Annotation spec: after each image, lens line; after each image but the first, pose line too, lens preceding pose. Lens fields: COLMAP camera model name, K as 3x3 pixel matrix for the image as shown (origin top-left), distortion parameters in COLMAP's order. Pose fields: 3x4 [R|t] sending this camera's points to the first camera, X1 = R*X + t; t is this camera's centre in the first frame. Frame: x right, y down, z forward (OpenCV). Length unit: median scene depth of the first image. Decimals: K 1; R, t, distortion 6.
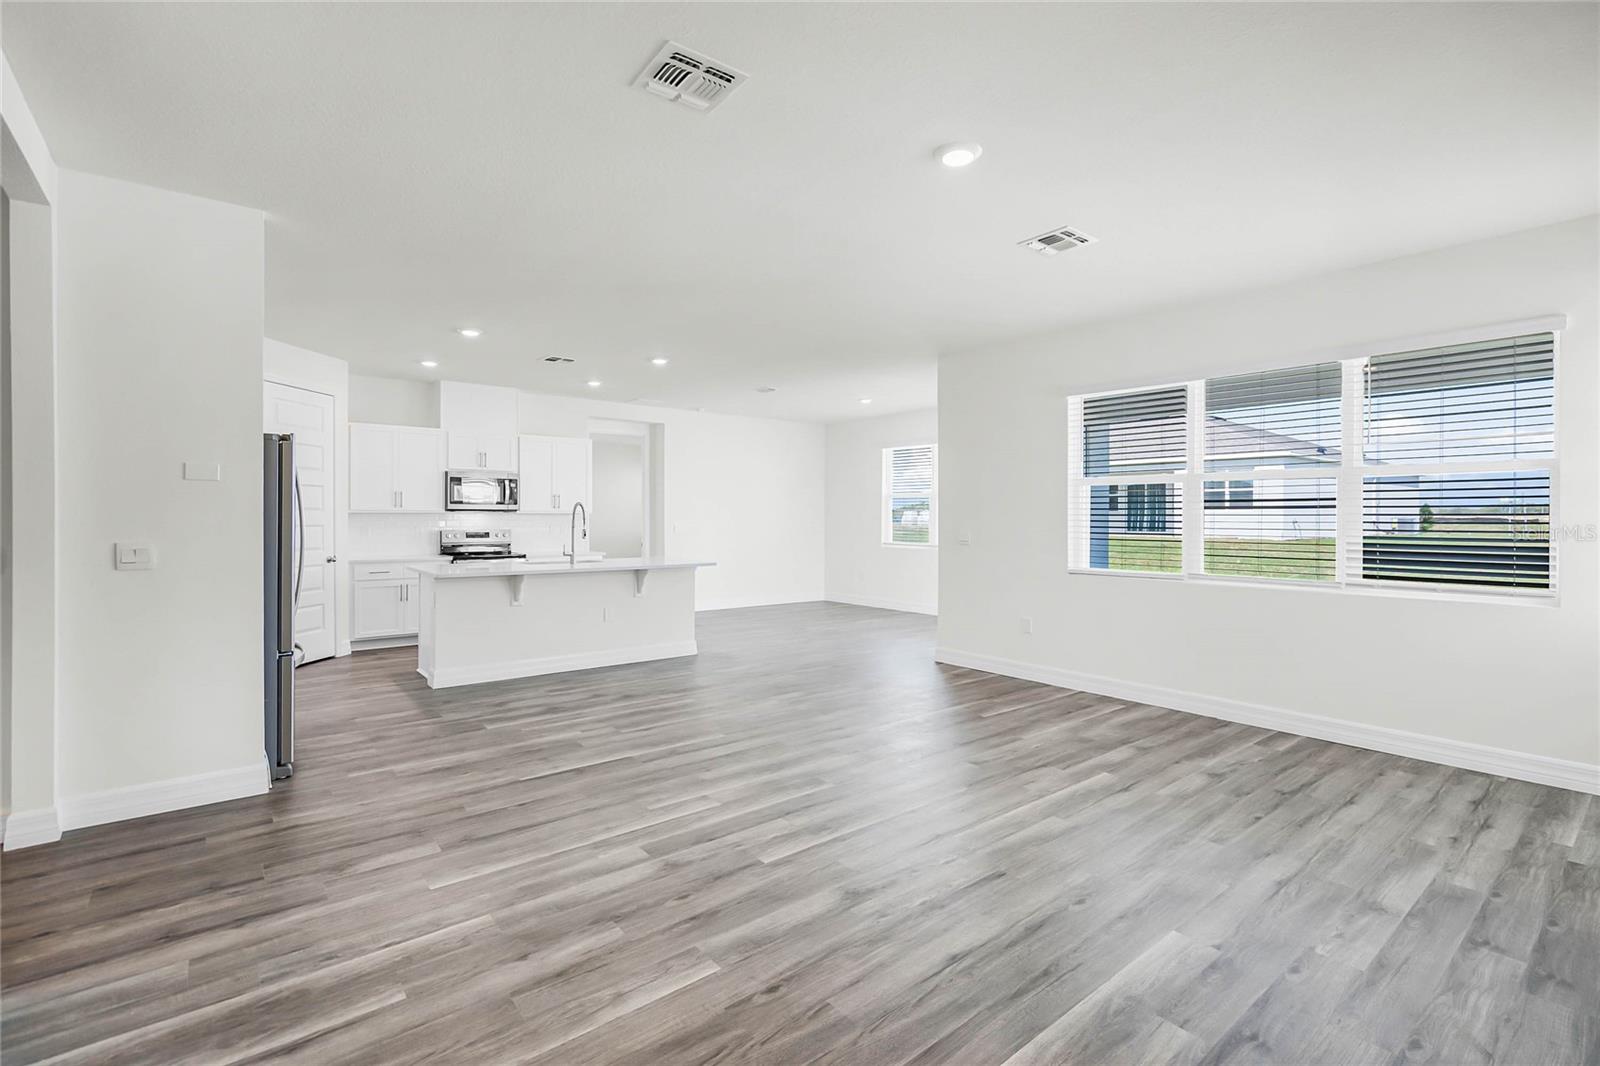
lens RADIAL K [[732.3, 0, 804.5], [0, 732.3, 509.0], [0, 0, 1]] dist [-0.002564, 0.000544]
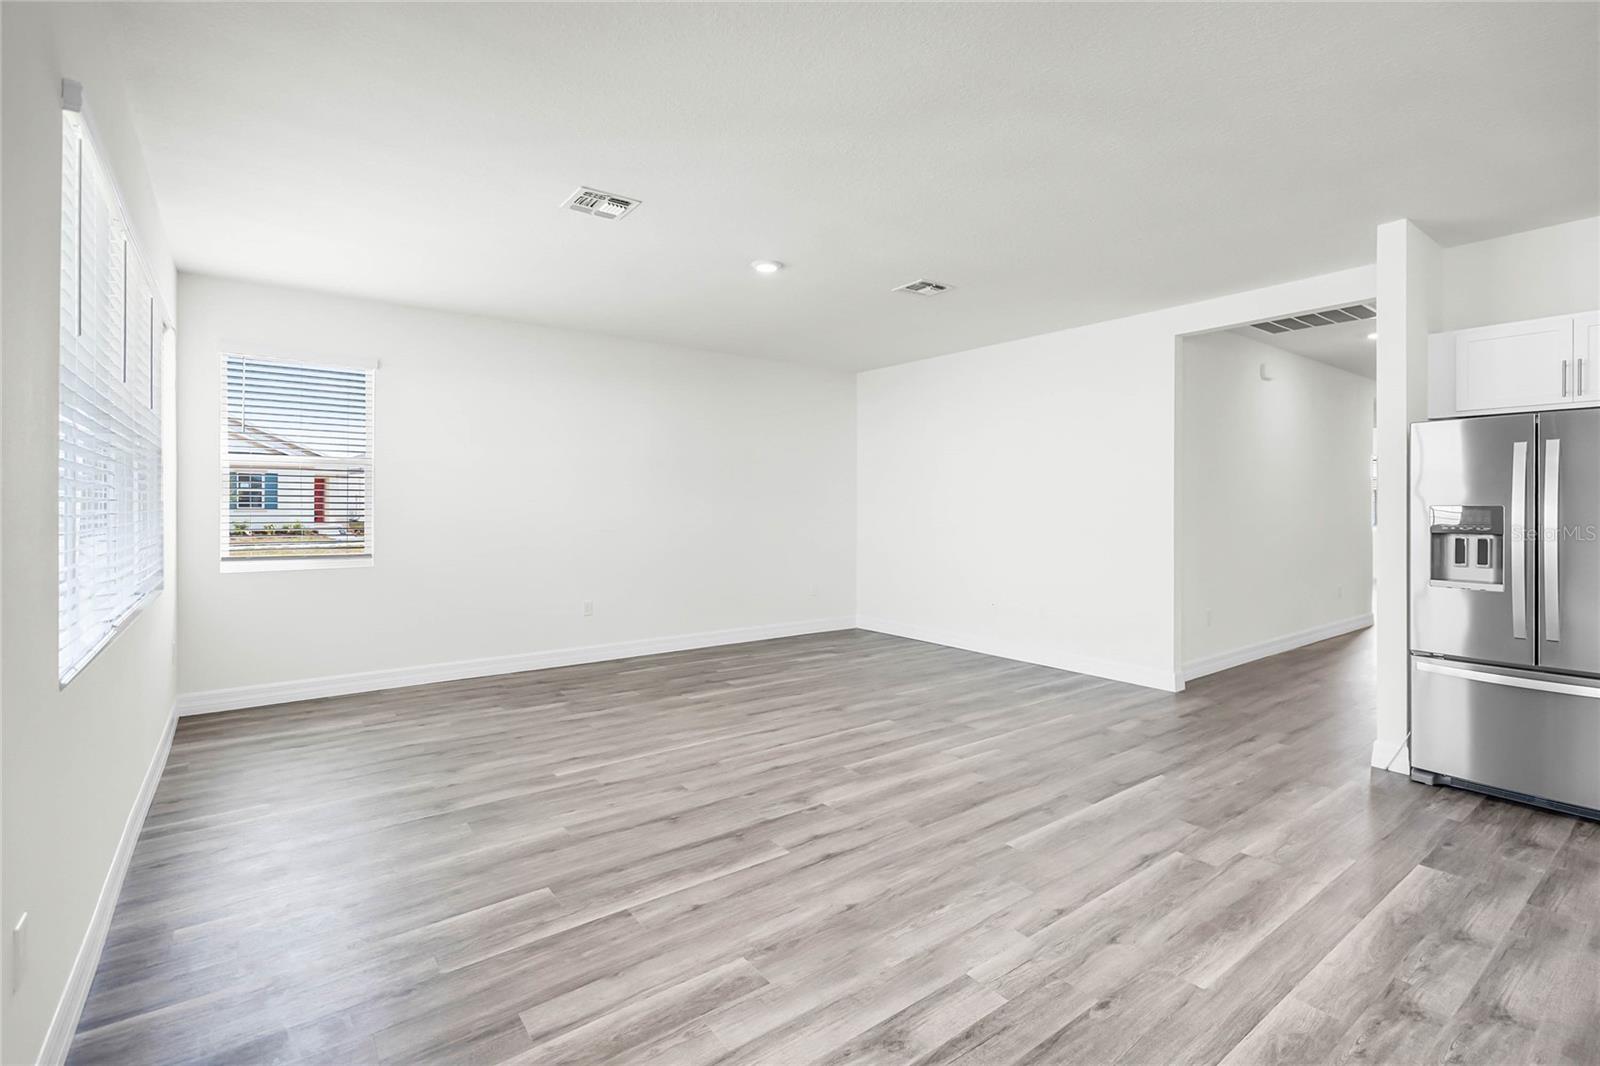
lens RADIAL K [[732.3, 0, 804.5], [0, 732.3, 509.0], [0, 0, 1]] dist [-0.002564, 0.000544]
pose [[-0.999386, -0.004892, 0.034689, 0.069760], [-0.005078, 0.999973, -0.005272, 0.021609], [-0.034663, -0.005445, -0.999384, 2.281225]]
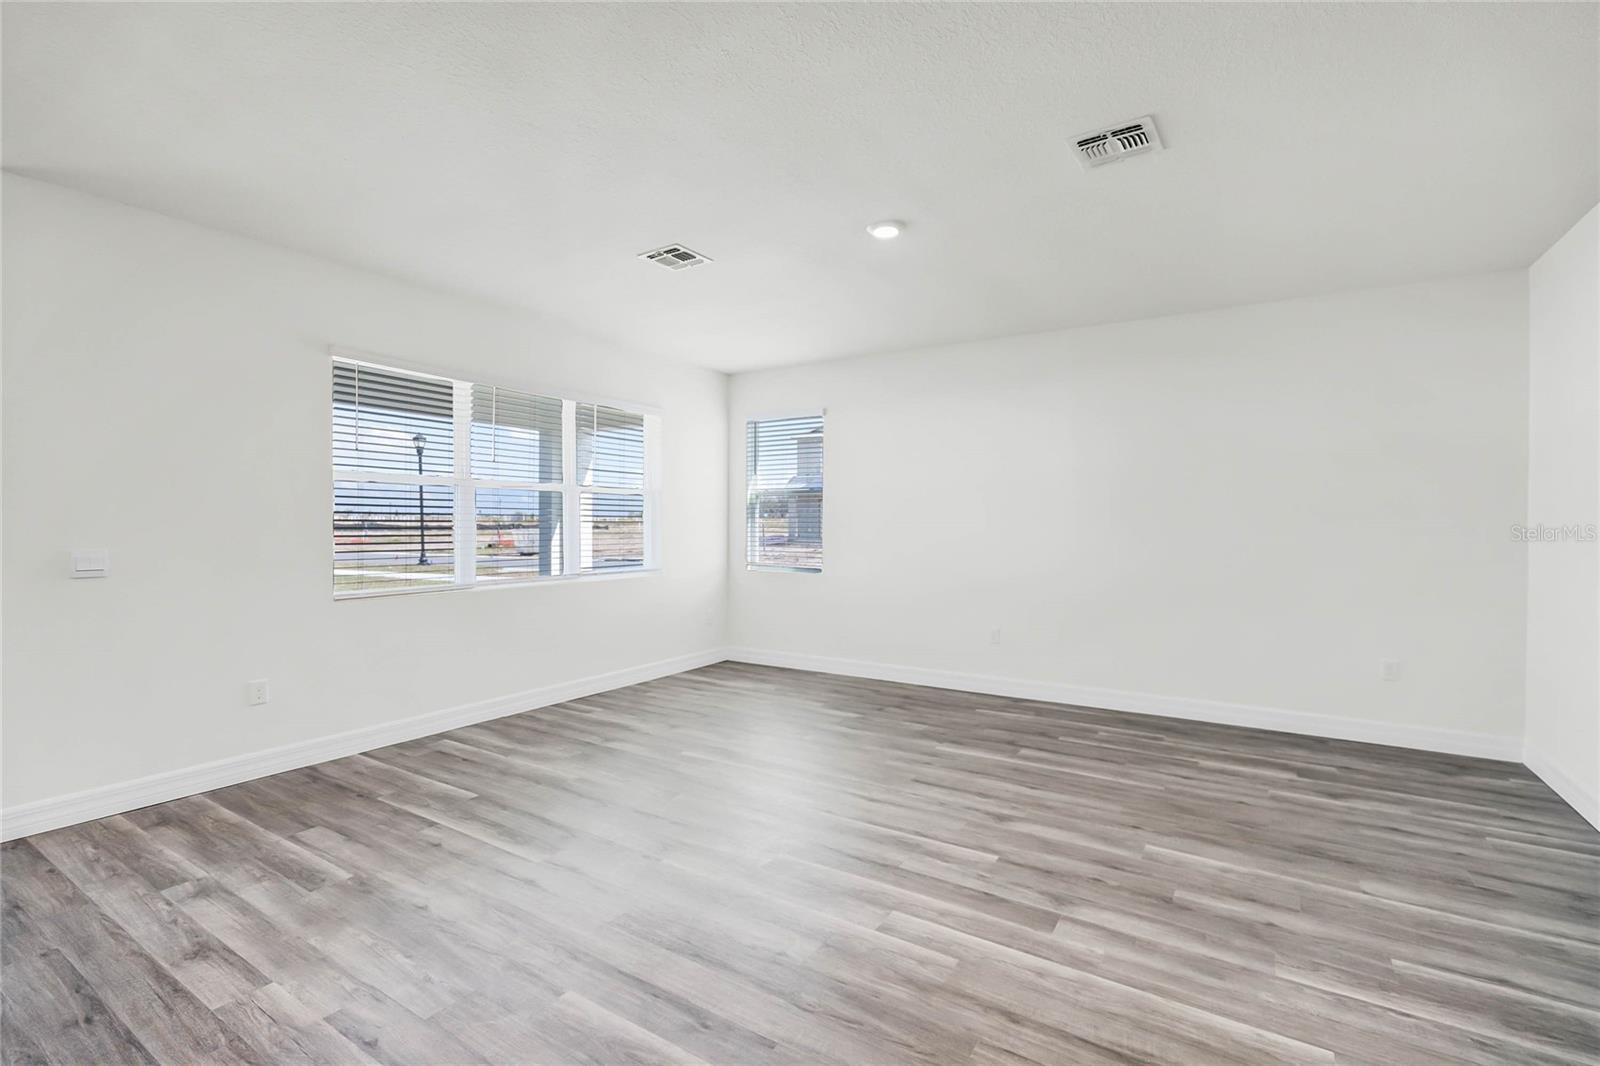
lens RADIAL K [[719.5, 0, 801.2], [0, 719.5, 524.7], [0, 0, 1]] dist [-0.001495, 0.000100]
pose [[-0.315446, -0.004983, 0.948930, -0.814993], [-0.012978, 0.999915, 0.000937, 0.008905], [-0.948855, -0.012020, -0.315484, 1.386150]]
